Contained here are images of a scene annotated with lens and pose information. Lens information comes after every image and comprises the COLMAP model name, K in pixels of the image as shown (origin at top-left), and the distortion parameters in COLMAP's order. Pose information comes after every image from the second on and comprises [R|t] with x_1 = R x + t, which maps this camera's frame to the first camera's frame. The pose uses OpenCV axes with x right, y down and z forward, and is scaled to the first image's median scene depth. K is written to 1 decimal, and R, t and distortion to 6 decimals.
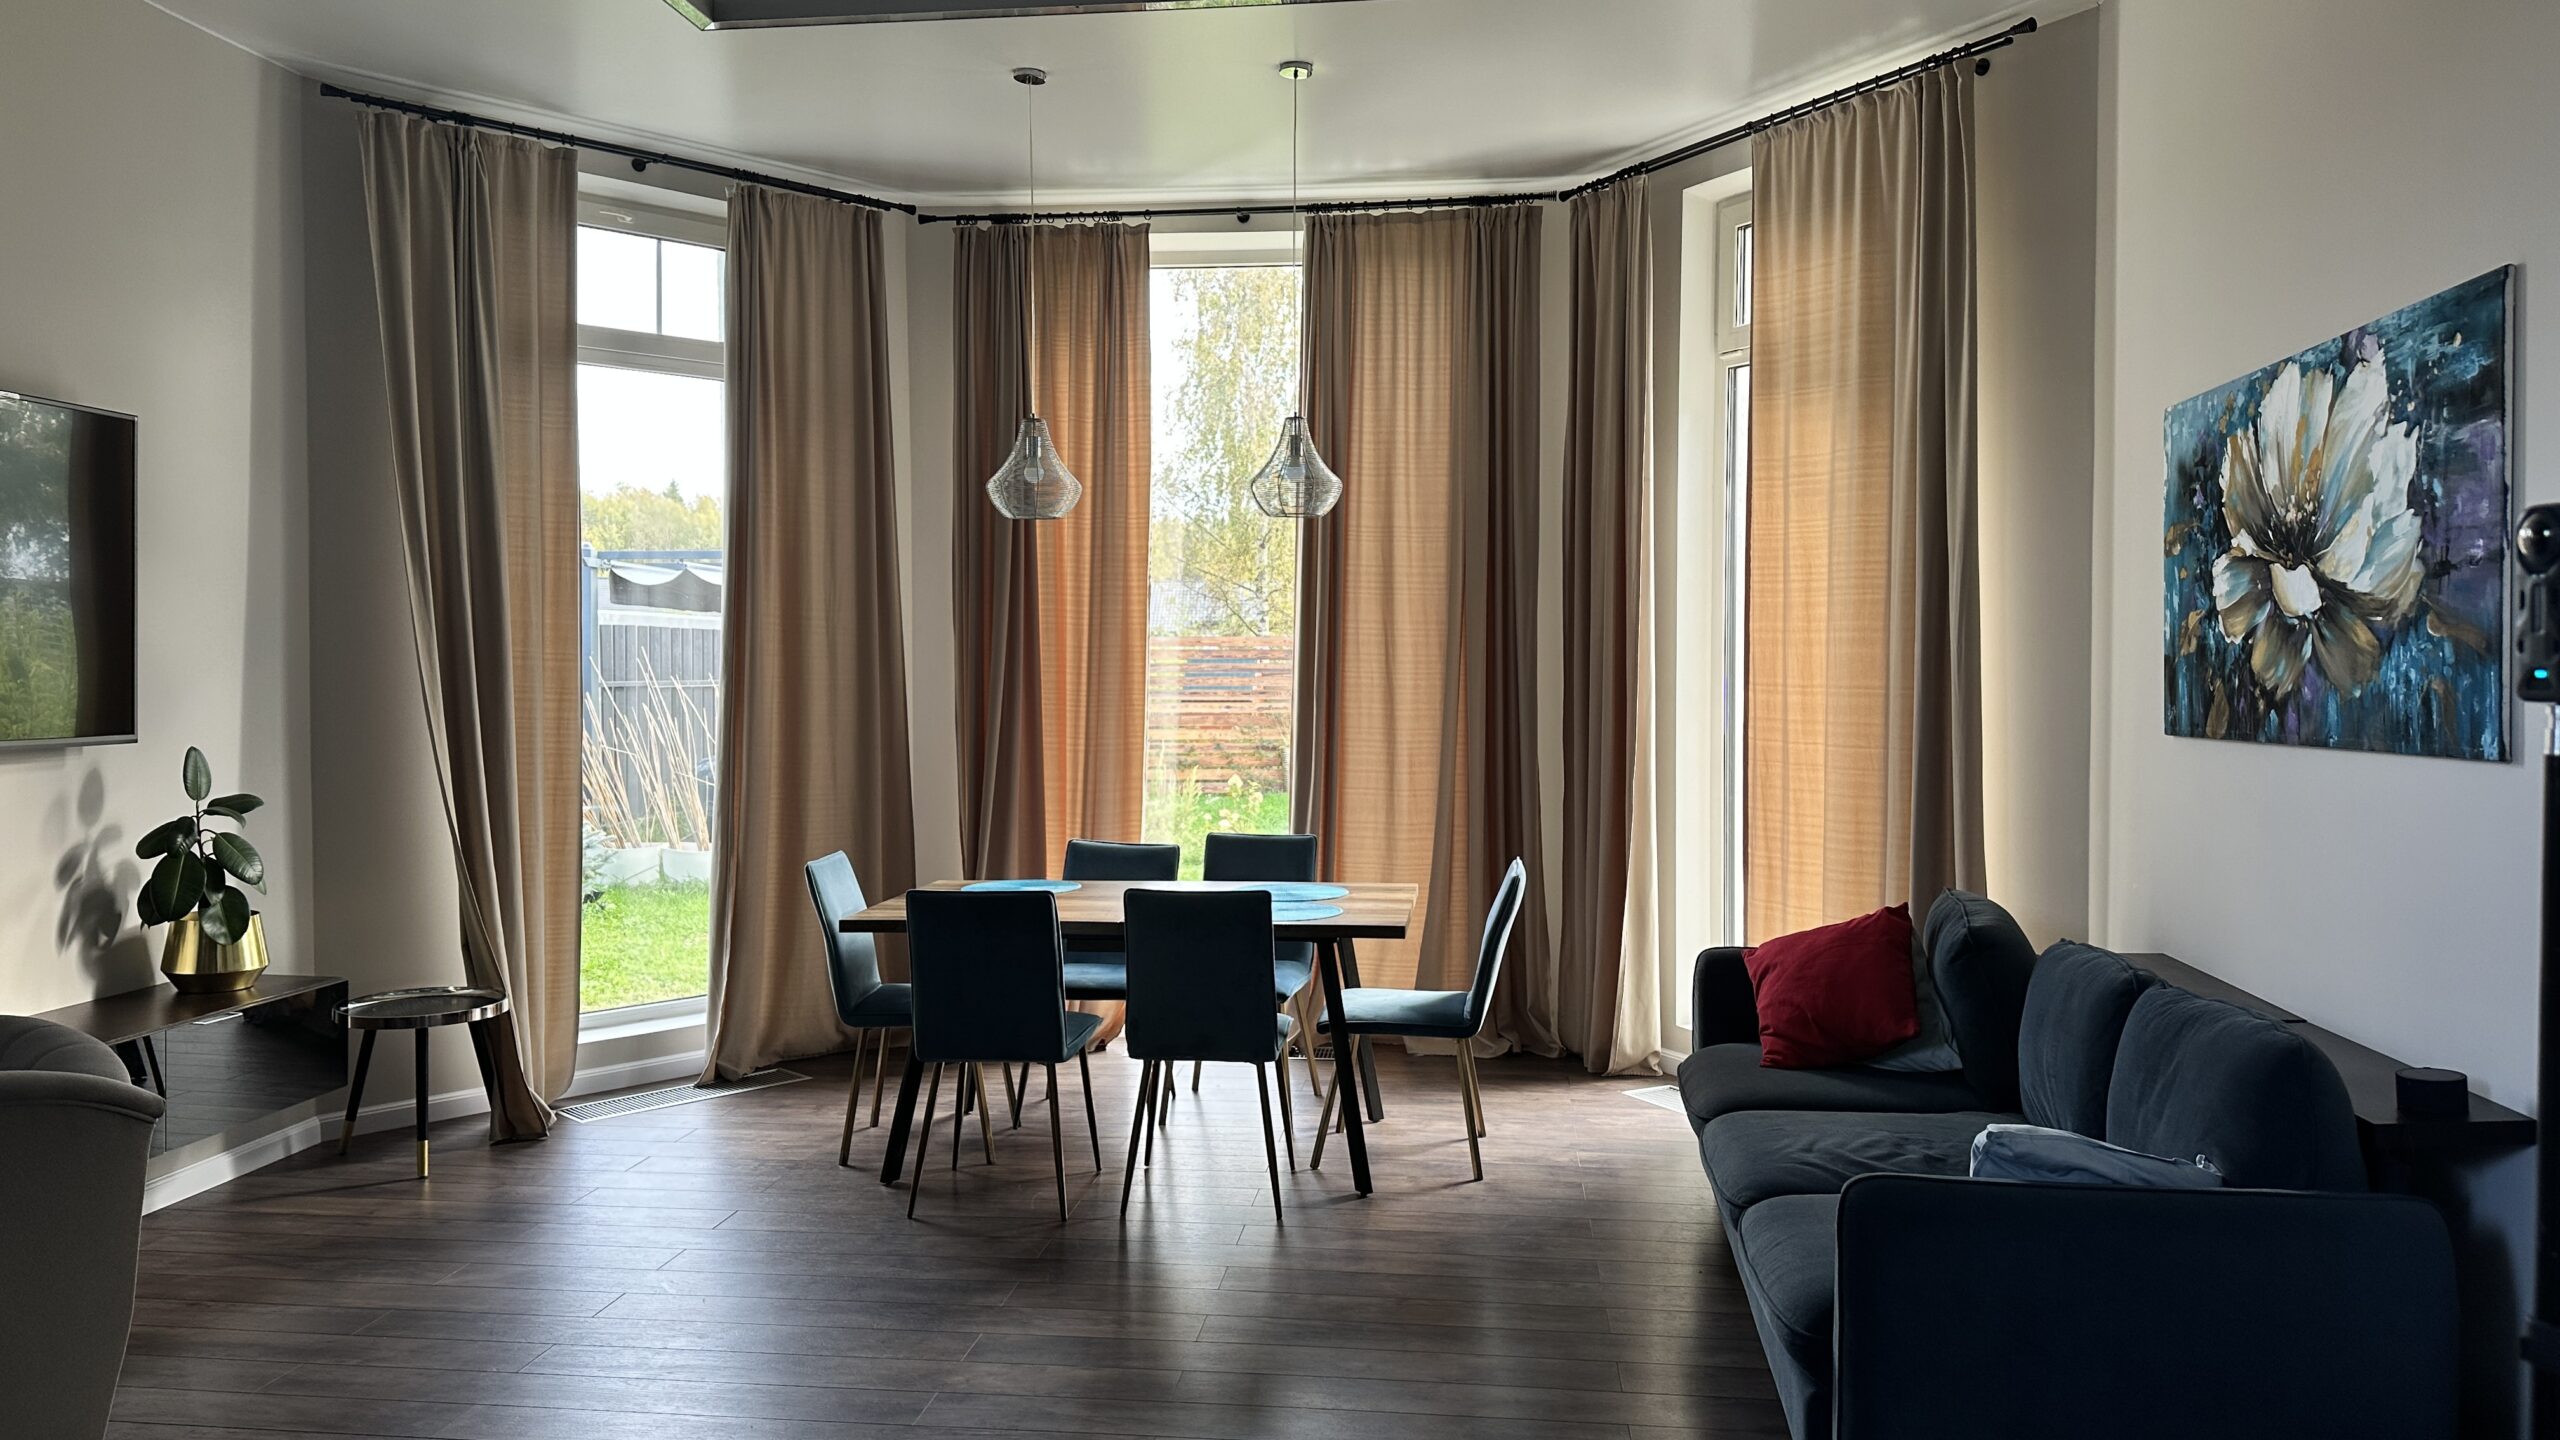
lens RADIAL K [[1816.8, 0, 1277.8], [0, 1816.8, 700.5], [0, 0, 1]] dist [0.120252, -0.172019]
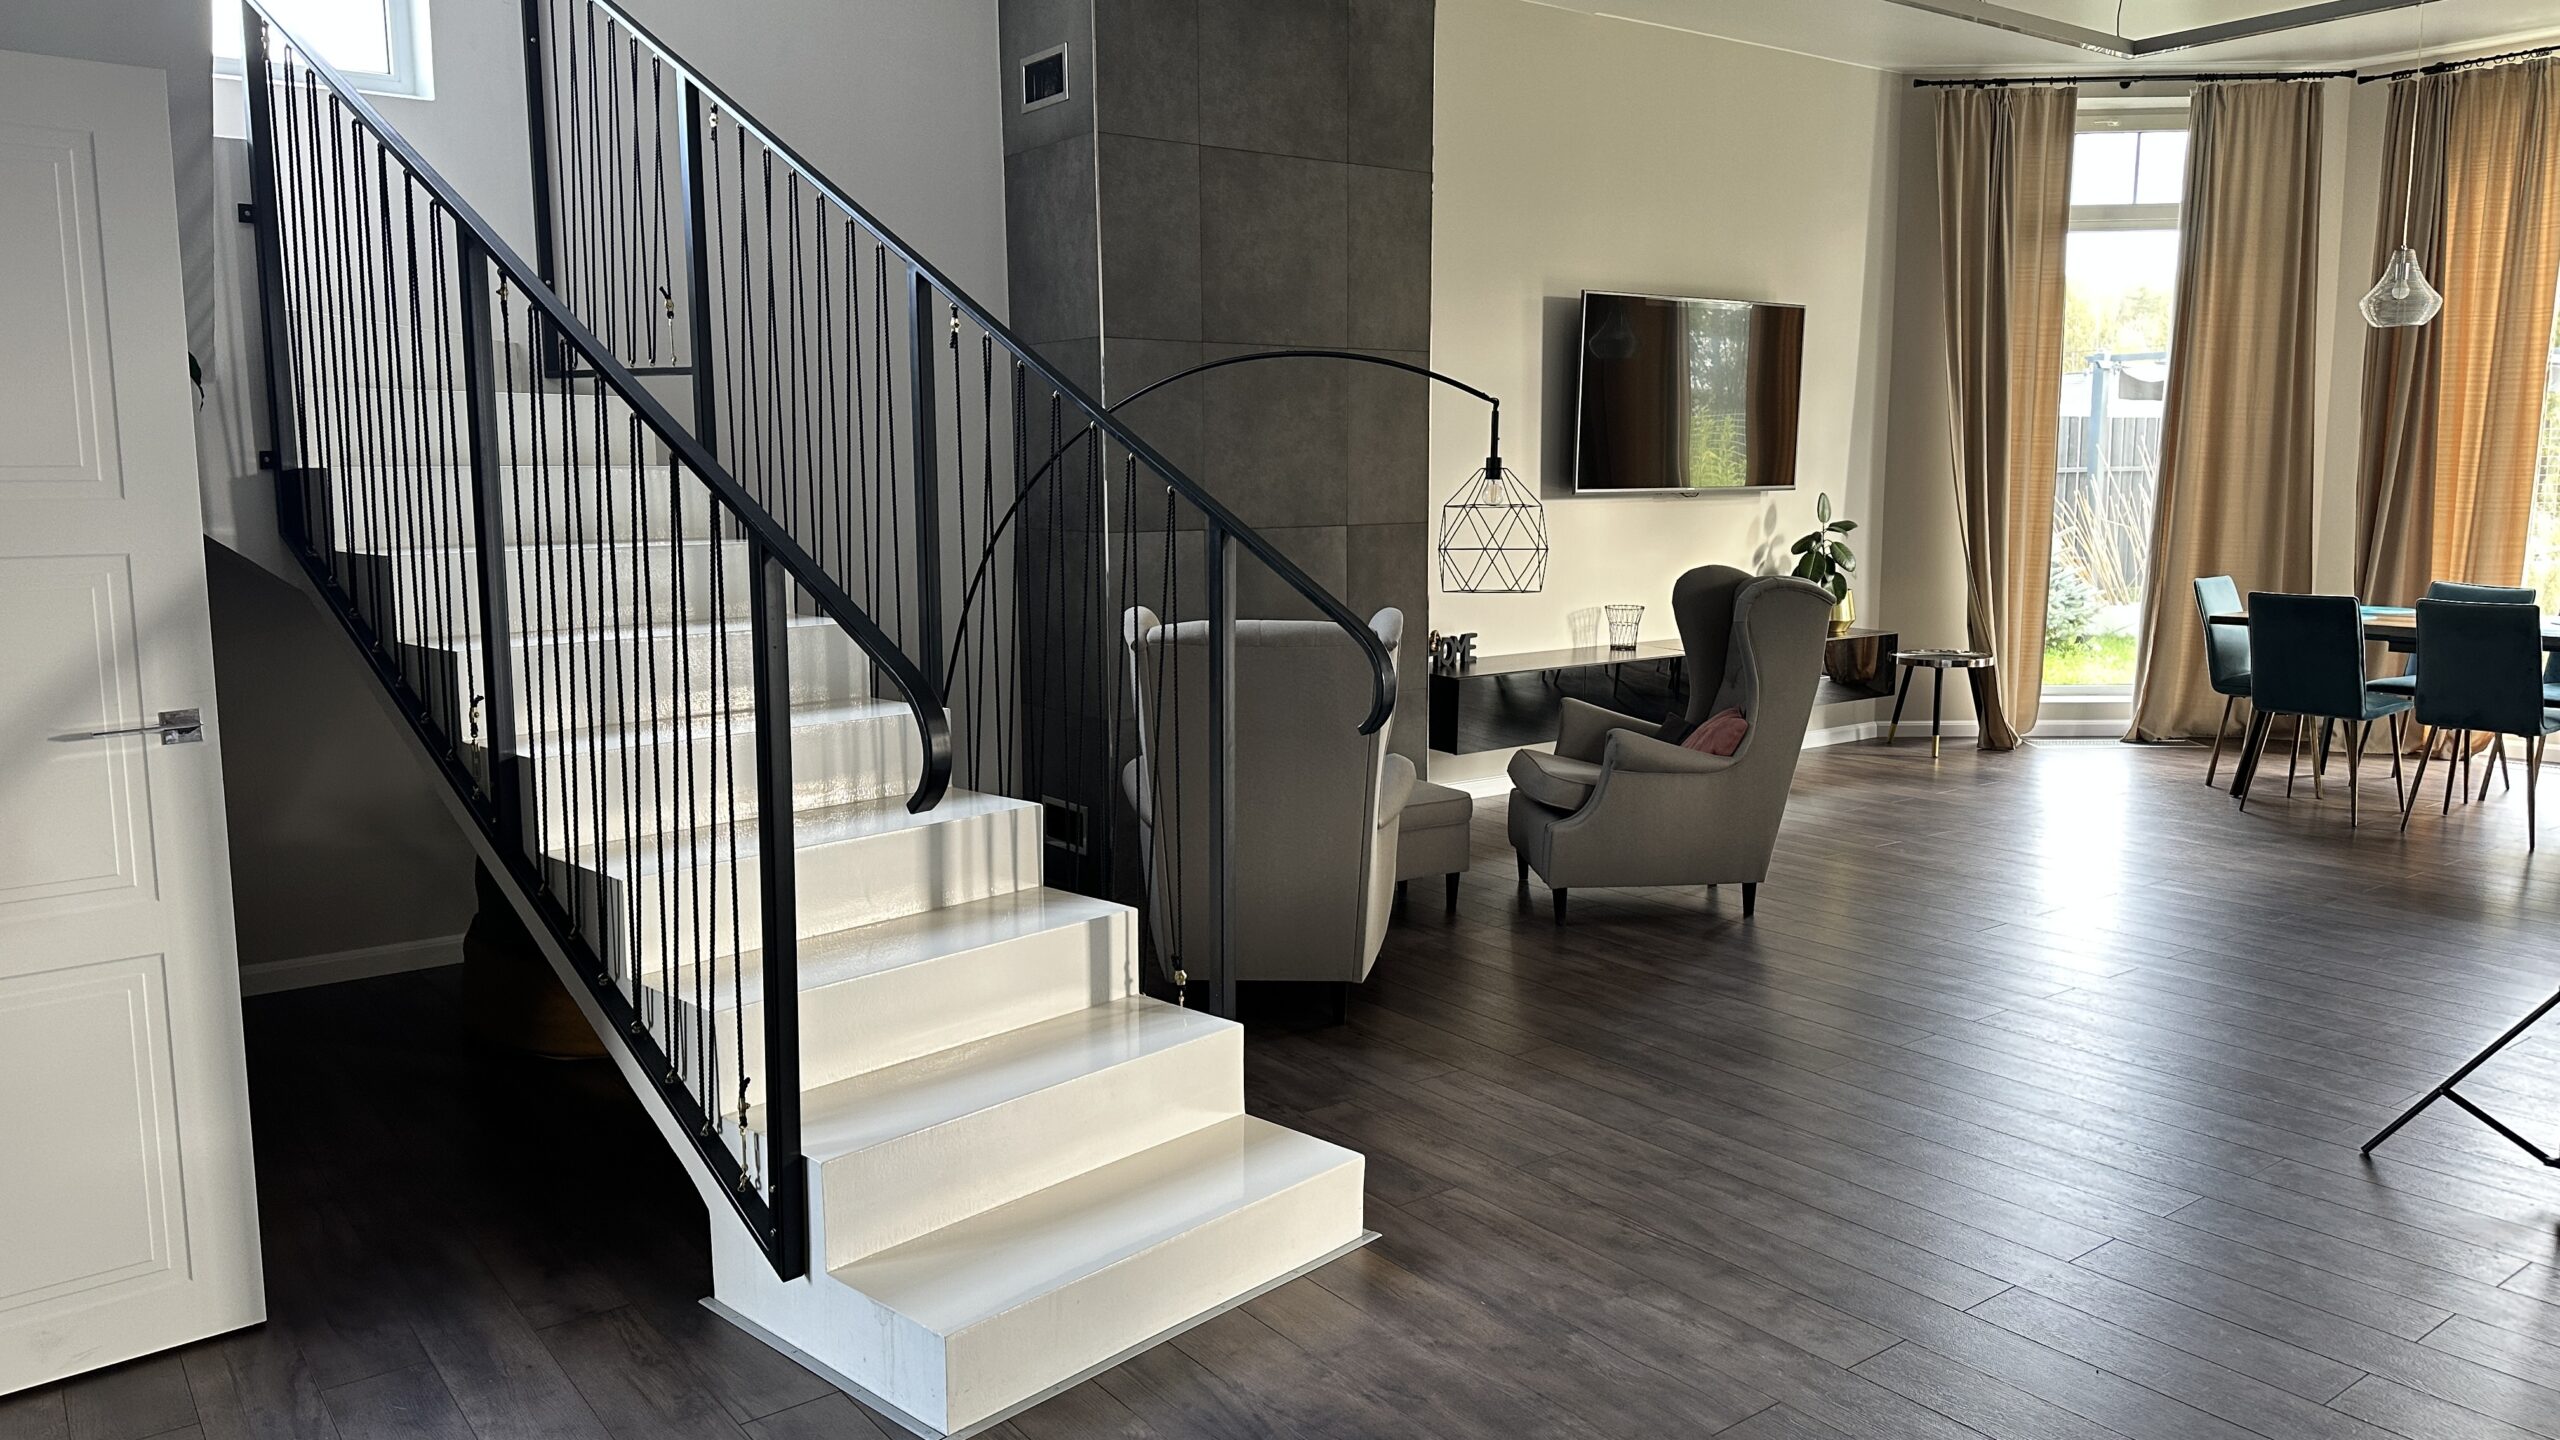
lens RADIAL K [[1816.8, 0, 1277.8], [0, 1816.8, 700.5], [0, 0, 1]] dist [0.120252, -0.172019]
pose [[0.702151, 0.087532, -0.706628, 0.265563], [-0.010219, 0.993552, 0.112920, 0.025033], [0.711955, -0.072066, 0.698517, -0.527474]]
